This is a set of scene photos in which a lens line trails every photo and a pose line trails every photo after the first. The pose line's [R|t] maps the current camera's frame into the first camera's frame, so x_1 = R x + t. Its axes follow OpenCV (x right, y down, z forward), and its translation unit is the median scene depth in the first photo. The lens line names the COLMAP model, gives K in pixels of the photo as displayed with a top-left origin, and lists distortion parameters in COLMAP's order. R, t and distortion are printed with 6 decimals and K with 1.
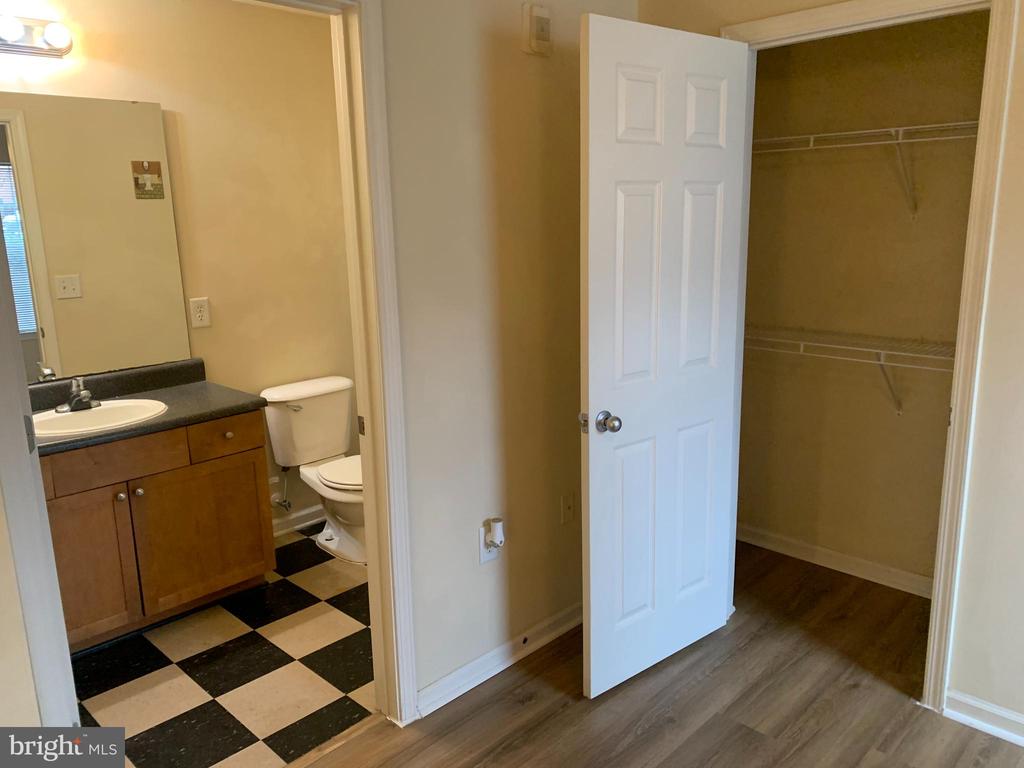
lens RADIAL K [[781.2, 0, 511.4], [0, 781.2, 386.6], [0, 0, 1]] dist [0.046830, -0.059899]
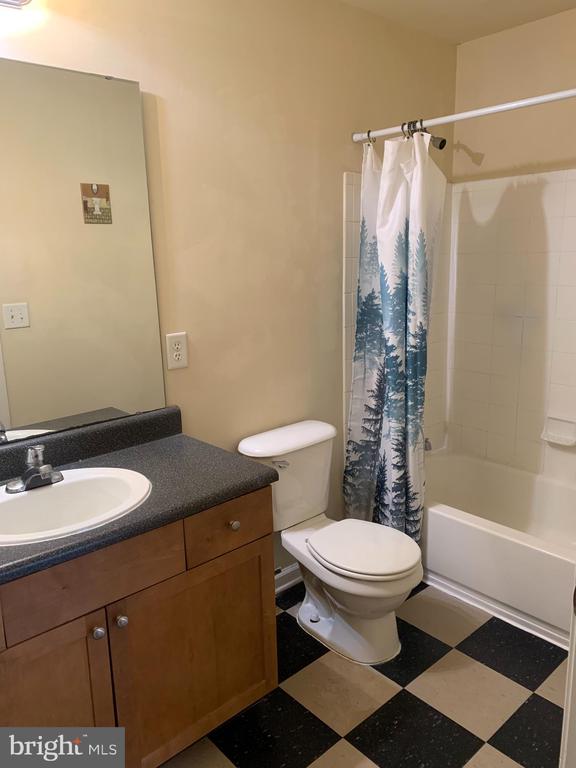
lens RADIAL K [[589.5, 0, 288.0], [0, 589.5, 384.0], [0, 0, 1]] dist [0.051278, -0.054136]
pose [[0.997589, 0.010902, -0.068536, -0.238692], [-0.011015, 0.999939, -0.001277, -0.060112], [0.068518, 0.002028, 0.997648, 0.397651]]
